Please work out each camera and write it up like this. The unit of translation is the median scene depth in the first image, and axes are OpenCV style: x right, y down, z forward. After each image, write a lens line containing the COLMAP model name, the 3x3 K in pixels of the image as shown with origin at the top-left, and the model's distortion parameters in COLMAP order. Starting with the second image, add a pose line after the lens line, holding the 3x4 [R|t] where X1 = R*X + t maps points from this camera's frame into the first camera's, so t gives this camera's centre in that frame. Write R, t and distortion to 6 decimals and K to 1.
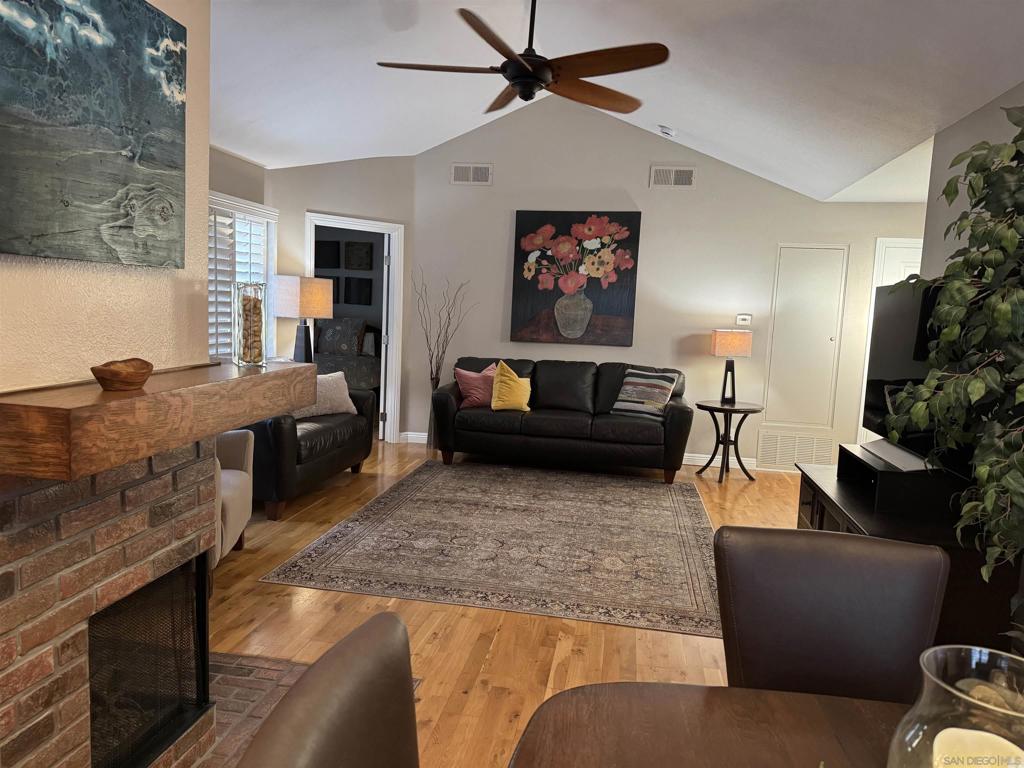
lens RADIAL K [[711.5, 0, 510.0], [0, 711.5, 388.1], [0, 0, 1]] dist [0.116011, -0.004625]
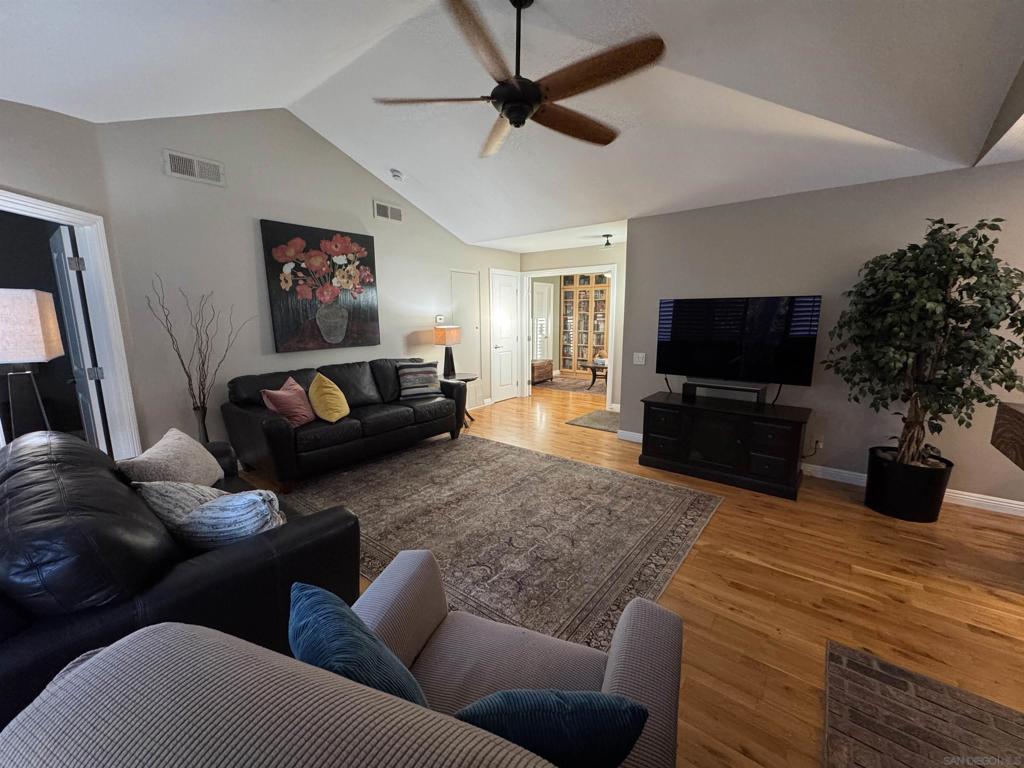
lens RADIAL K [[407.2, 0, 511.2], [0, 407.2, 385.7], [0, 0, 1]] dist [-0.013876, 0.004335]
pose [[0.478447, -0.197723, 0.855566, -0.443720], [0.121292, 0.979861, 0.158620, -0.093648], [-0.869699, 0.027882, 0.492794, 0.569780]]
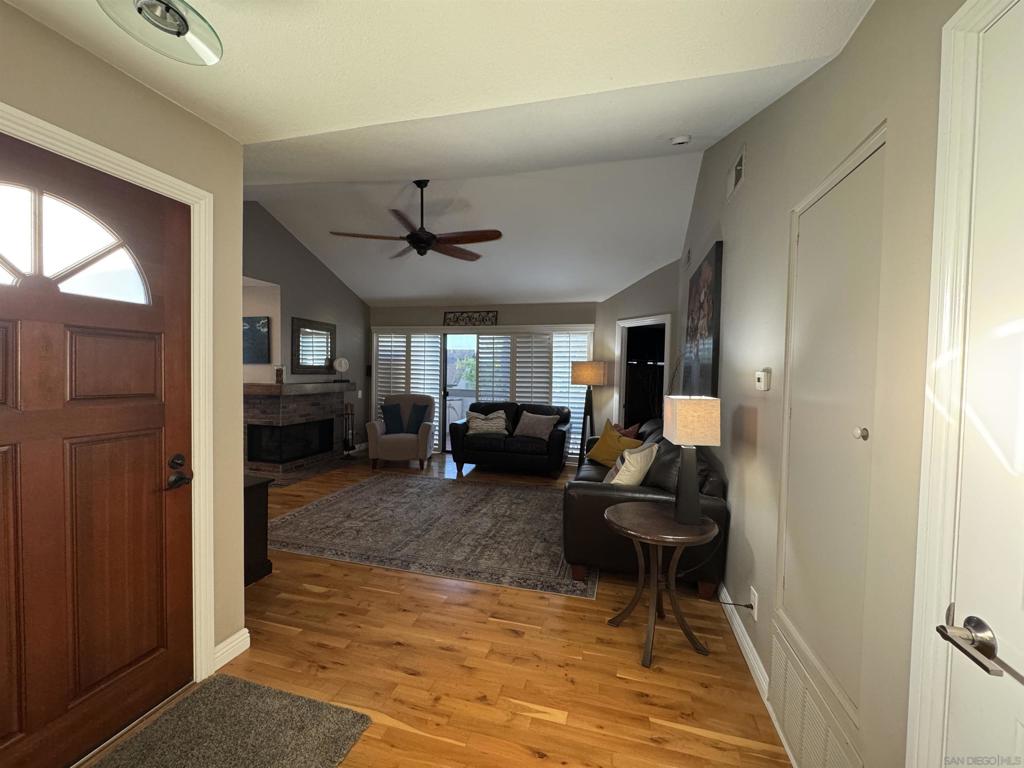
lens RADIAL K [[407.2, 0, 511.2], [0, 407.2, 385.7], [0, 0, 1]] dist [-0.013876, 0.004335]
pose [[-0.090357, -0.012225, -0.995834, 0.779812], [-0.132925, 0.991126, -0.000107, -0.084633], [0.986999, 0.132362, -0.091180, 1.059752]]
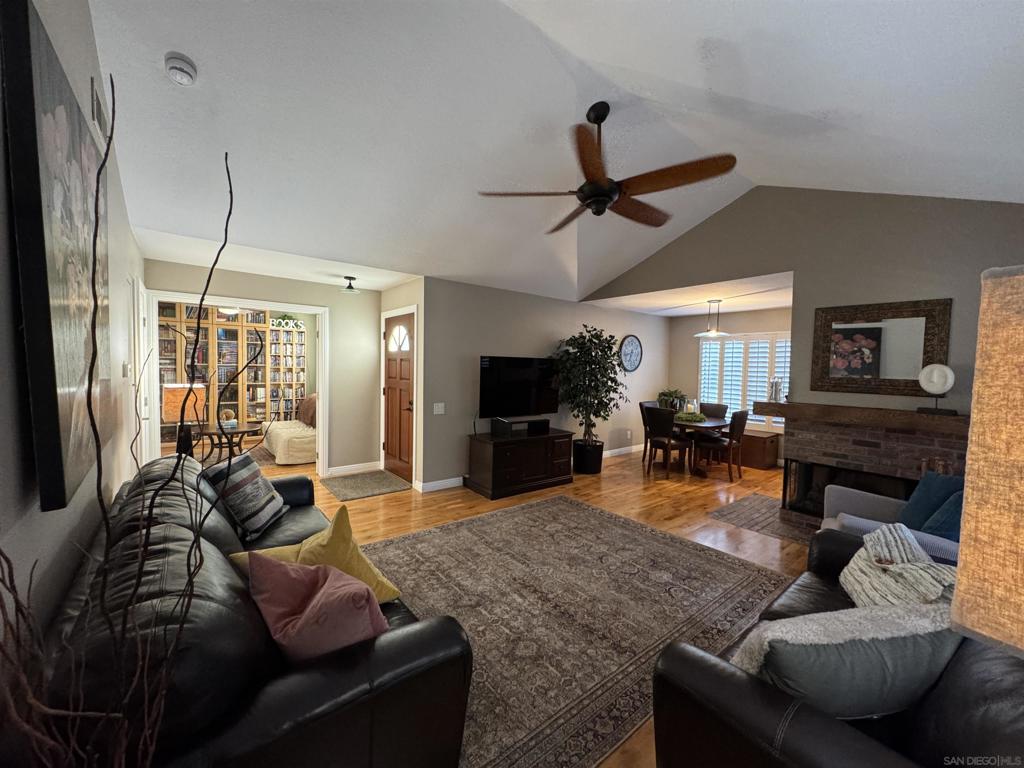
lens RADIAL K [[407.2, 0, 511.2], [0, 407.2, 385.7], [0, 0, 1]] dist [-0.013876, 0.004335]
pose [[-0.745572, -0.095537, 0.659541, -0.278857], [0.014870, 0.987040, 0.159786, -0.171759], [-0.666259, 0.128939, -0.734489, 1.298263]]
